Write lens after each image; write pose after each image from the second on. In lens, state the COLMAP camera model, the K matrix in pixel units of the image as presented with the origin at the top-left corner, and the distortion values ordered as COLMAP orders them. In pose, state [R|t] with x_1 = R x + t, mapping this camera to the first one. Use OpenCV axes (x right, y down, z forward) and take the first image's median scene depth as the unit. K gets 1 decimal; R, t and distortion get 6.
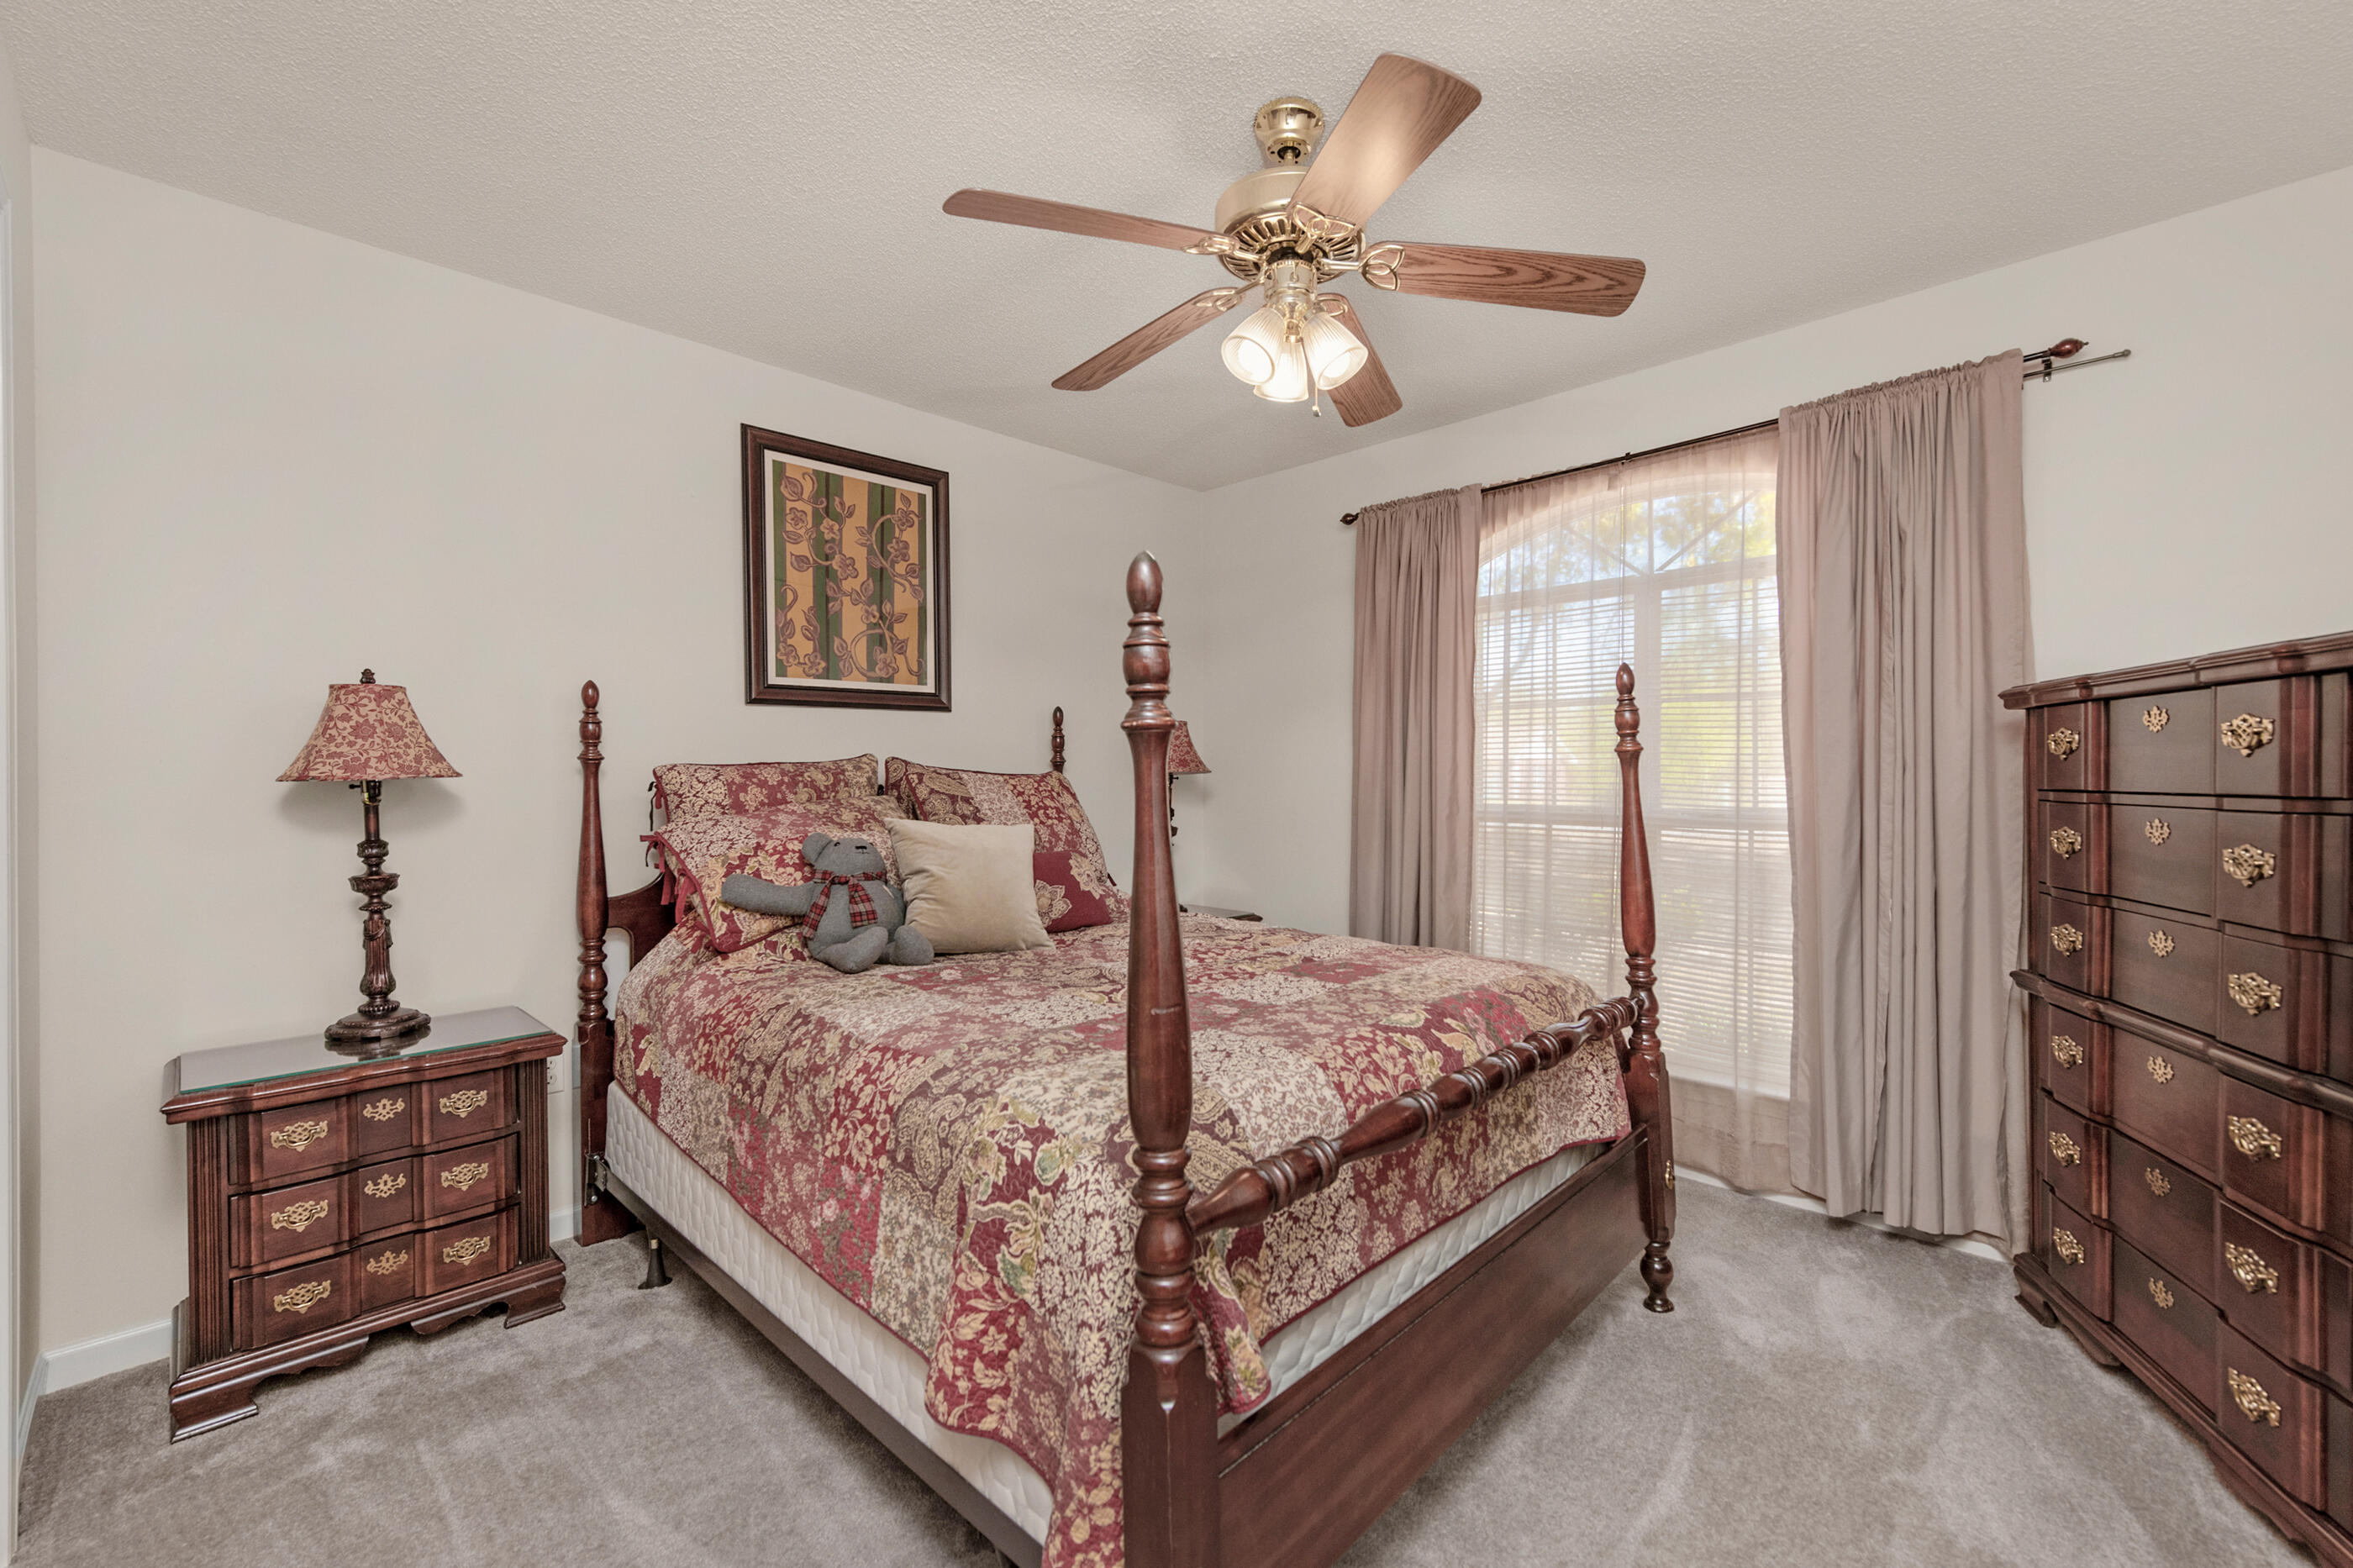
lens RADIAL K [[944.1, 0, 1159.5], [0, 944.1, 803.1], [0, 0, 1]] dist [0.002596, -0.000392]
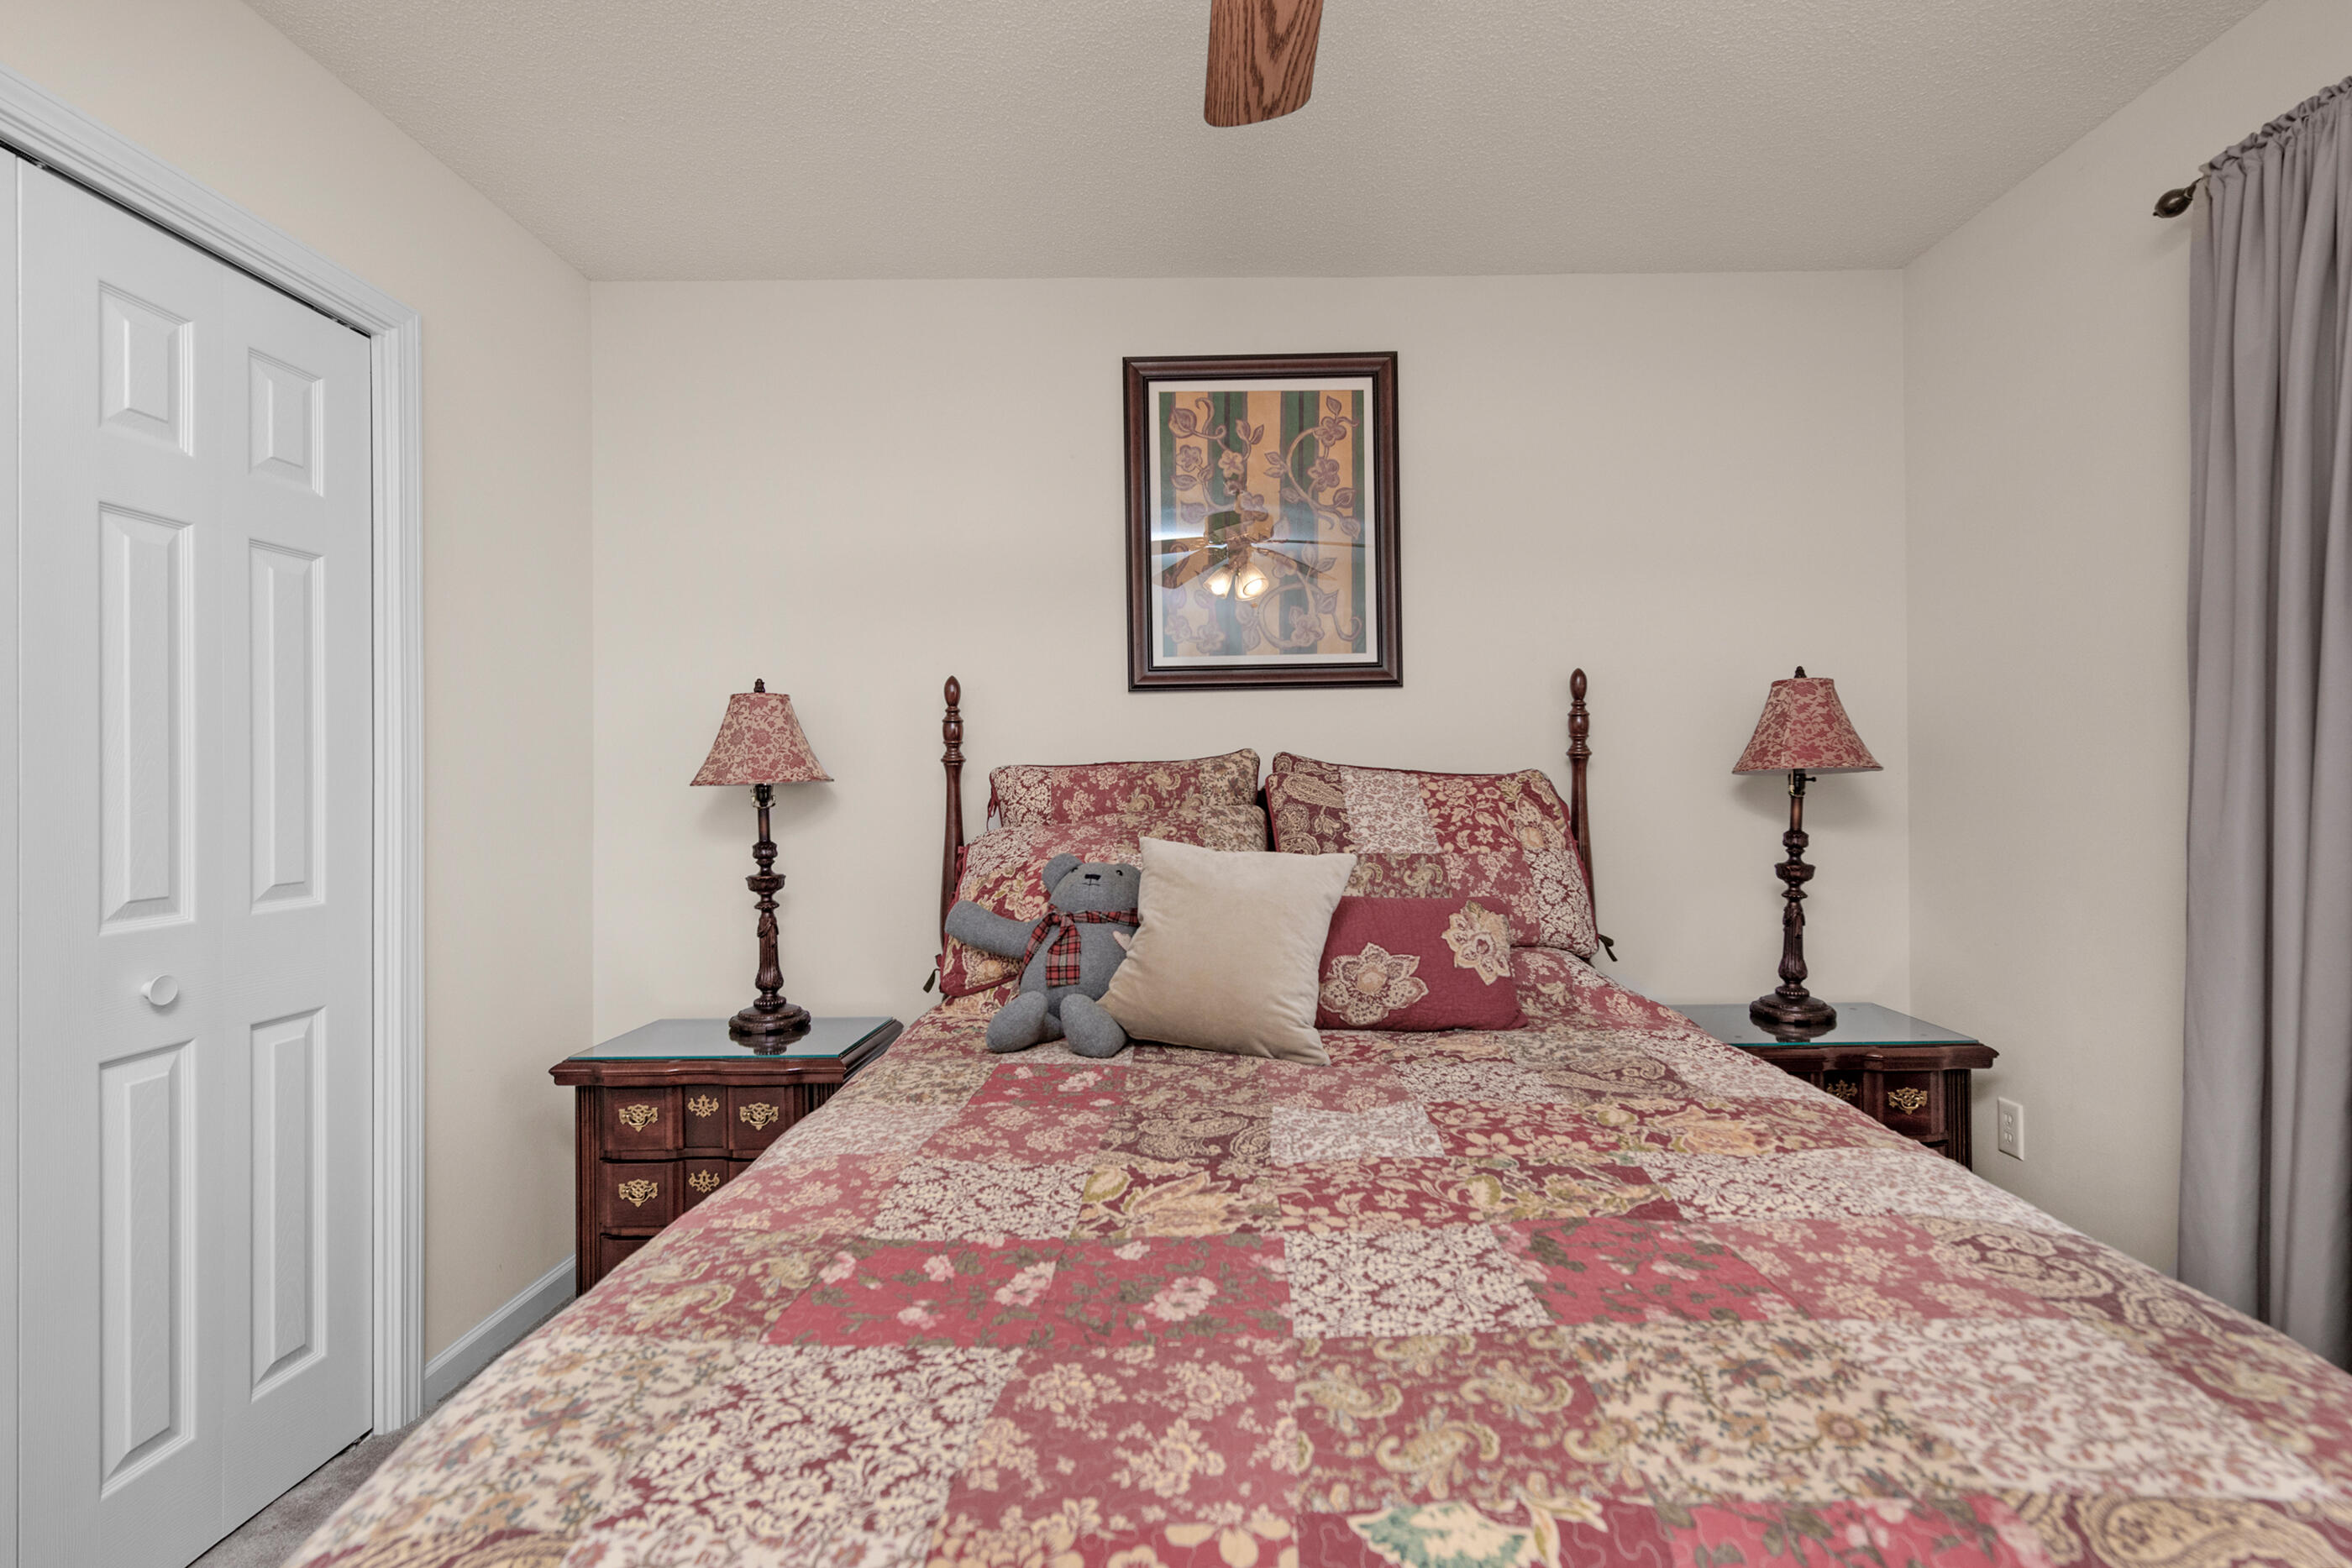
lens RADIAL K [[1053.2, 0, 1180.6], [0, 1053.2, 788.0], [0, 0, 1]] dist [0.007991, -0.000113]
pose [[0.726495, 0.003806, -0.687161, 0.243758], [-0.014821, 0.999839, -0.010132, -0.012151], [0.687012, 0.017545, 0.726434, 0.371680]]
